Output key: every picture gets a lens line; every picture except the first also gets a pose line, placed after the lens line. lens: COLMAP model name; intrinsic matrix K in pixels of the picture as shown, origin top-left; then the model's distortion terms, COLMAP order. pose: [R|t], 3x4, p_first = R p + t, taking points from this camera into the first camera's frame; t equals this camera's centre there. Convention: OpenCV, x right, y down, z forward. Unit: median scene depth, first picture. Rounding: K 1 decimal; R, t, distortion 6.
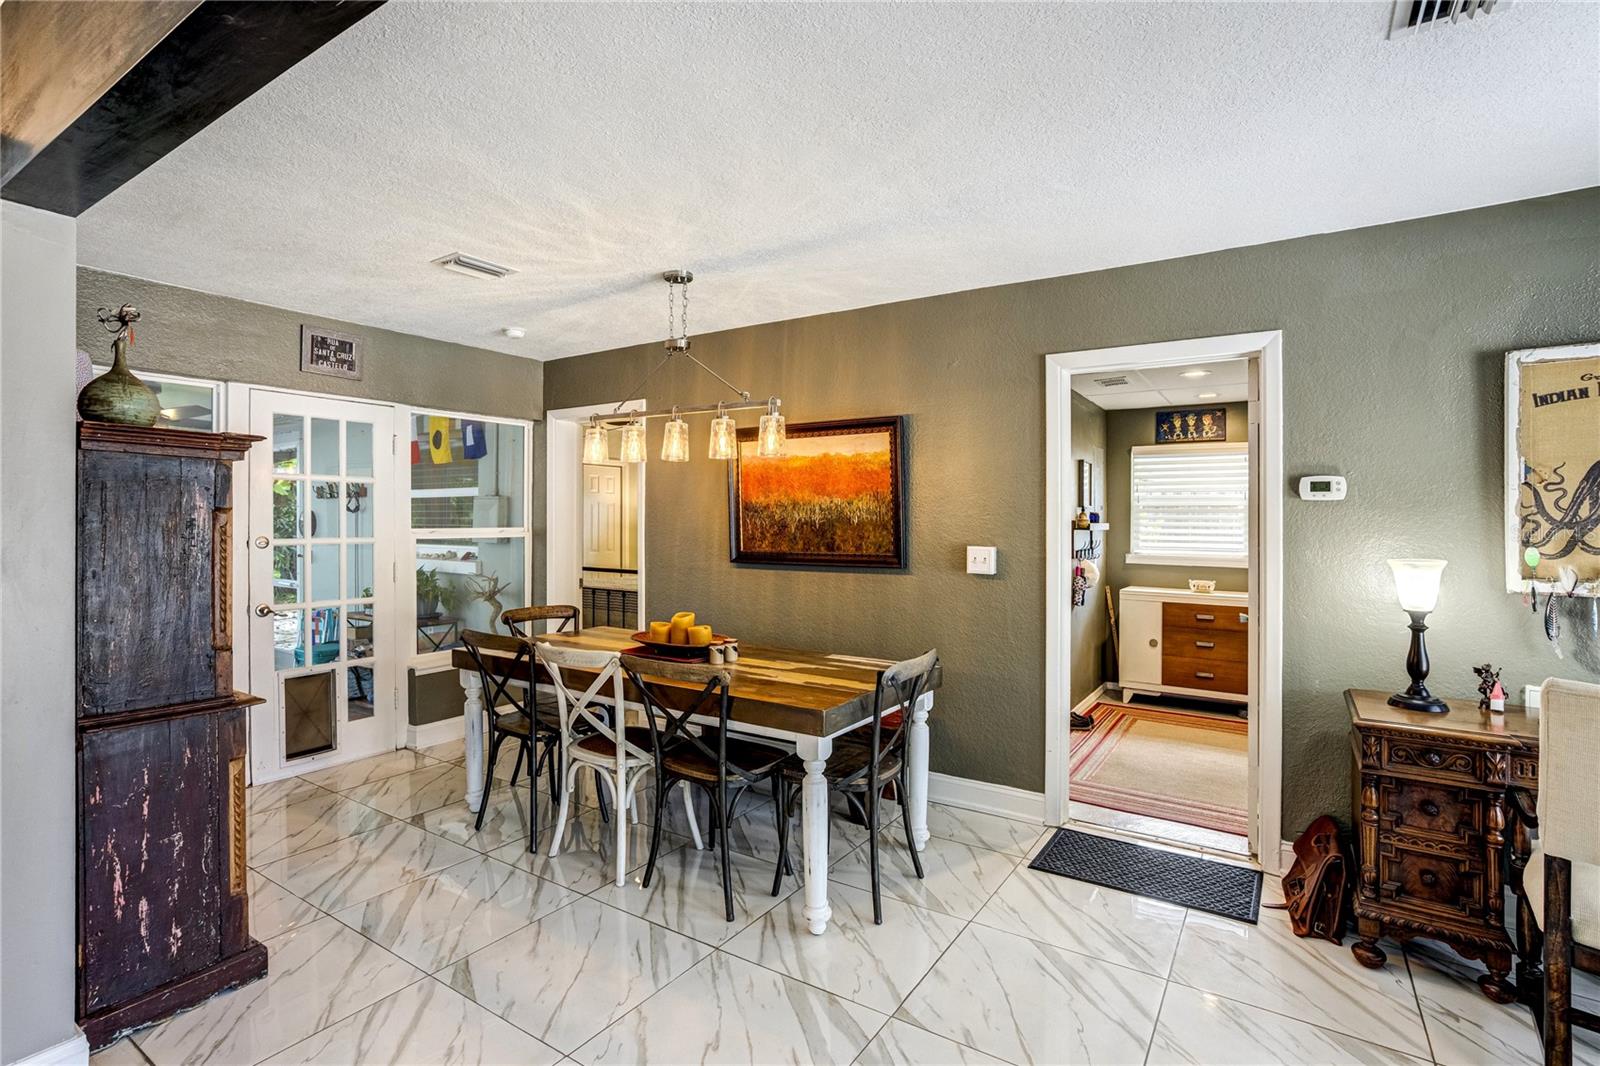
lens RADIAL K [[770.0, 0, 780.6], [0, 770.0, 524.0], [0, 0, 1]] dist [-0.061894, 0.031551]
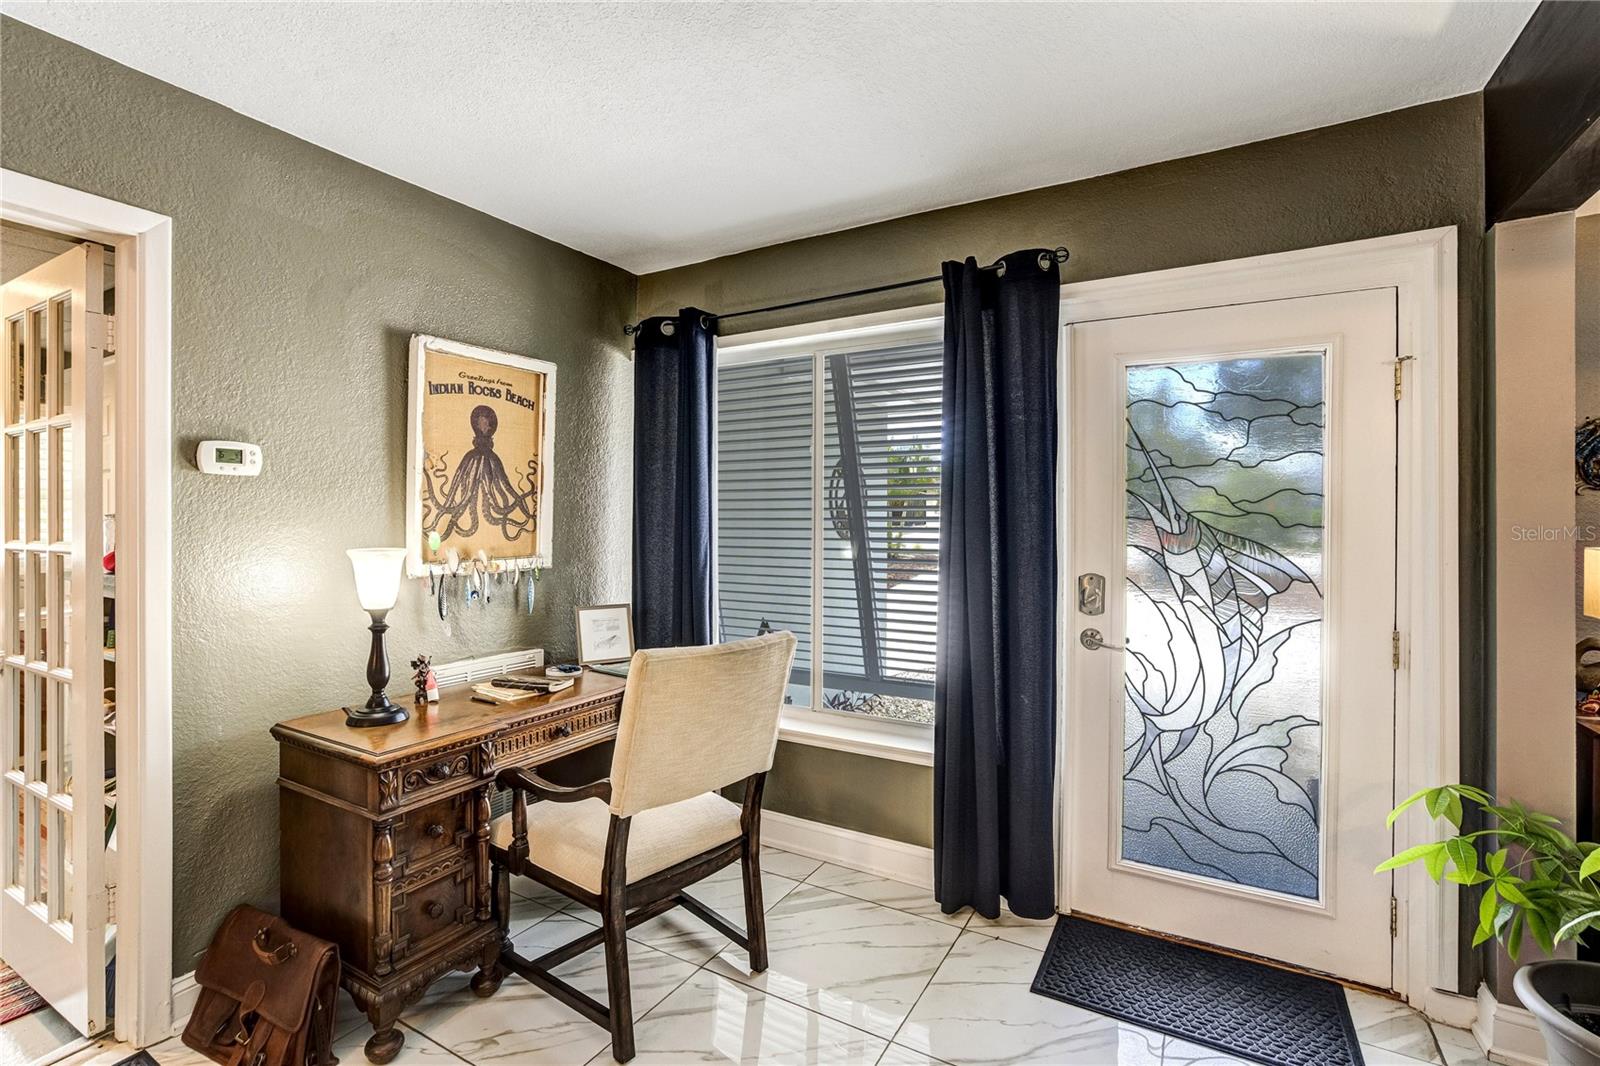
lens RADIAL K [[733.0, 0, 807.0], [0, 733.0, 507.1], [0, 0, 1]] dist [-0.013516, 0.000591]
pose [[-0.069948, 0.007641, 0.997521, -0.019166], [0.001565, 0.999970, -0.007550, 0.005417], [-0.997549, 0.001033, -0.069958, 0.491902]]
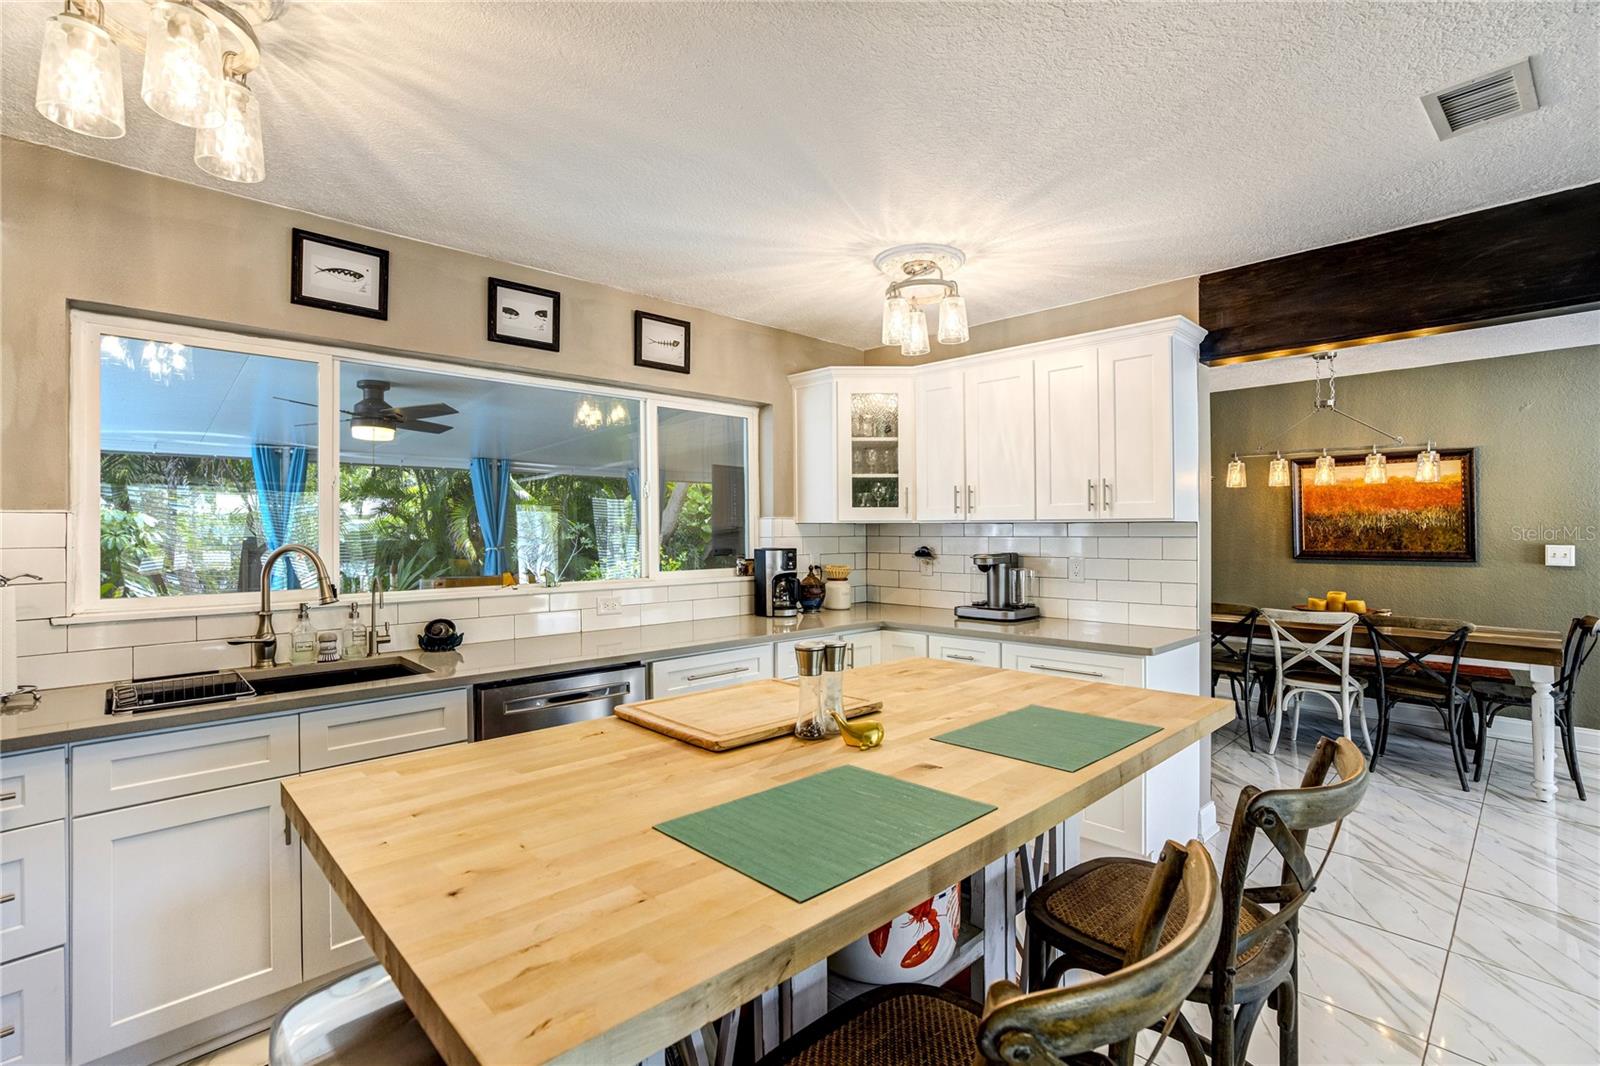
lens RADIAL K [[740.4, 0, 800.0], [0, 740.4, 533.0], [0, 0, 1]] dist [-0.064354, 0.027054]
pose [[0.979776, -0.003802, -0.200063, -0.989194], [0.003496, 0.999992, -0.001886, 0.007374], [0.200069, 0.001148, 0.979781, -0.599197]]
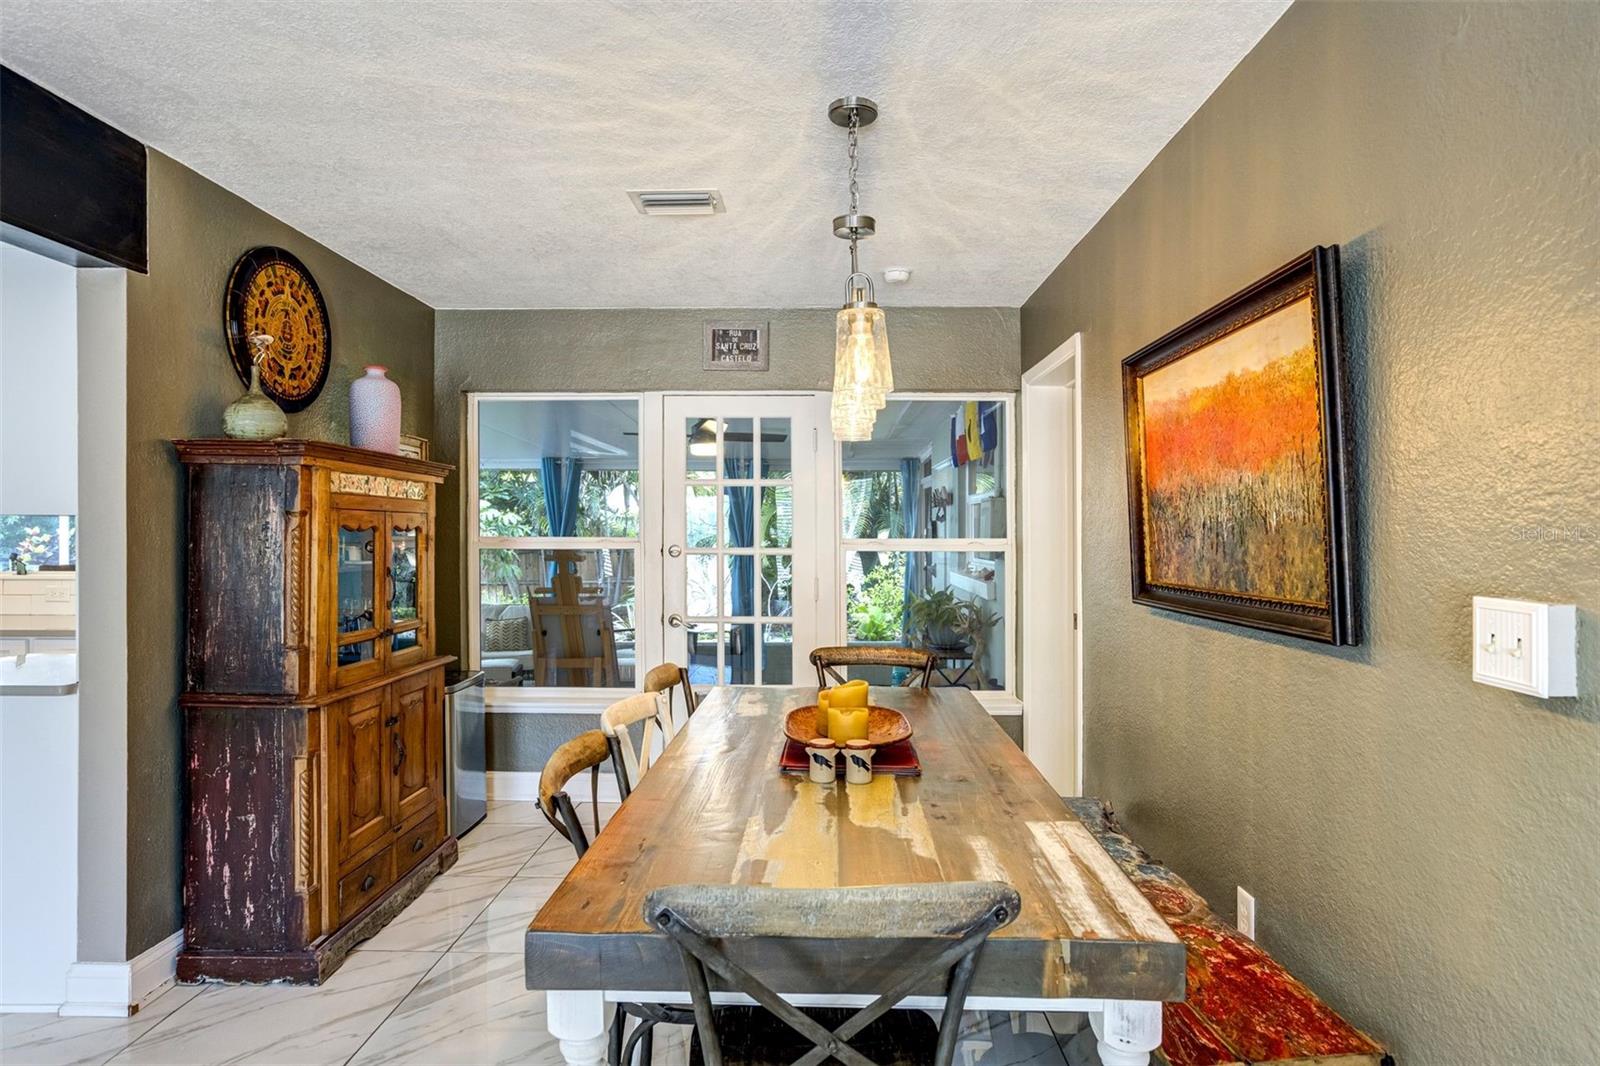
lens RADIAL K [[884.6, 0, 806.3], [0, 884.6, 537.2], [0, 0, 1]] dist [-0.000913, 0.000359]
pose [[0.543064, 0.002004, -0.839689, 0.507020], [-0.005885, 0.999982, -0.001420, 0.008894], [0.839671, 0.005713, 0.543065, 0.715584]]
